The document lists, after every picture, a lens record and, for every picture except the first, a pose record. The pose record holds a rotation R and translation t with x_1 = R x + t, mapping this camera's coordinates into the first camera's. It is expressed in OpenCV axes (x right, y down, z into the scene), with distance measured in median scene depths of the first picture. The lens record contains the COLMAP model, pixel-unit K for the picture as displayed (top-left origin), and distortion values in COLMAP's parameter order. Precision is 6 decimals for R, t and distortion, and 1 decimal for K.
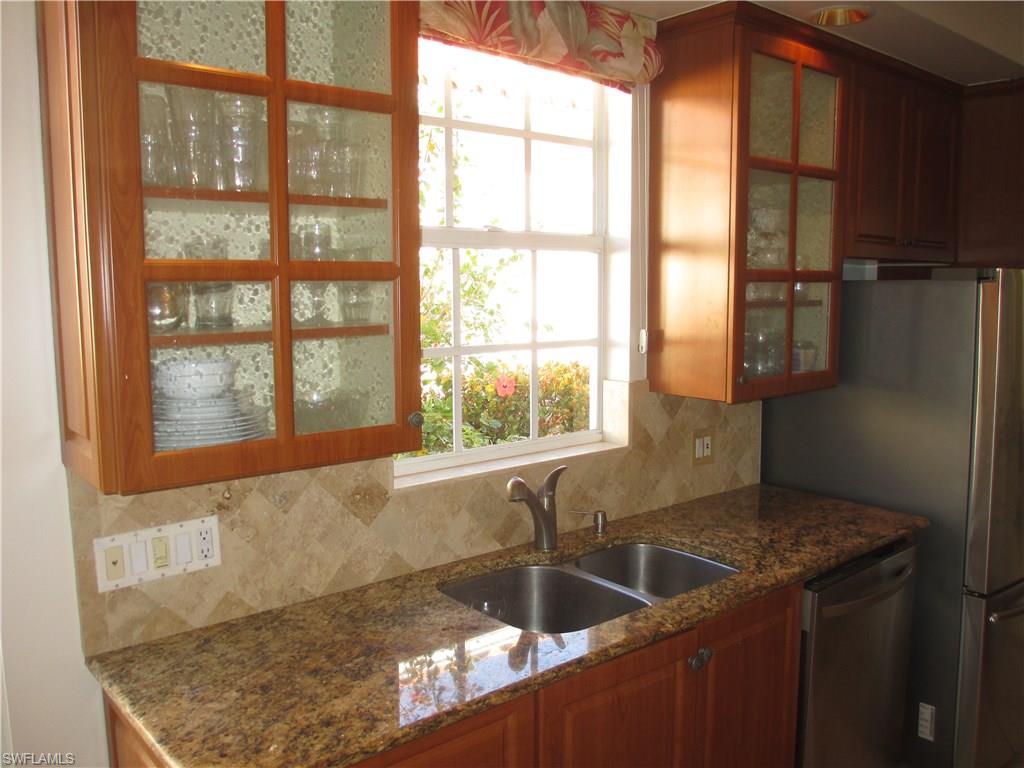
lens RADIAL K [[843.2, 0, 512.0], [0, 843.2, 383.2], [0, 0, 1]] dist [-0.038776, -0.002788]
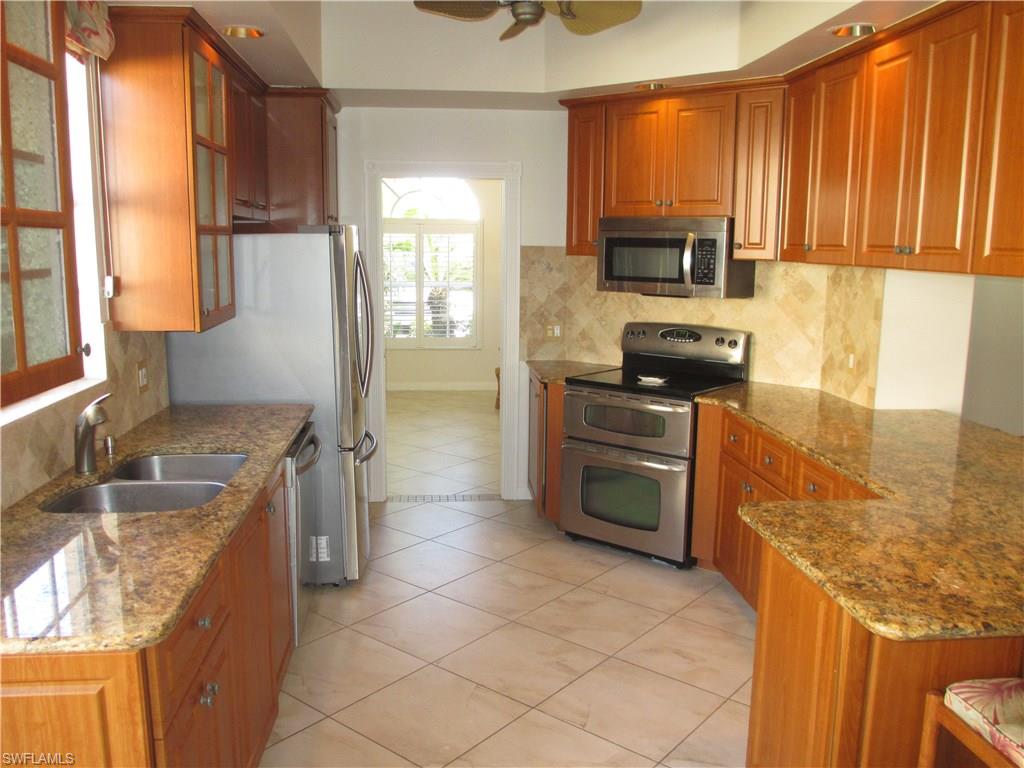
lens RADIAL K [[843.2, 0, 509.3], [0, 843.2, 383.7], [0, 0, 1]] dist [-0.038776, -0.002788]
pose [[0.560963, -0.127190, 0.818012, -0.531475], [0.085777, 0.991738, 0.095379, 0.021556], [-0.823385, 0.016662, 0.567238, -0.094124]]
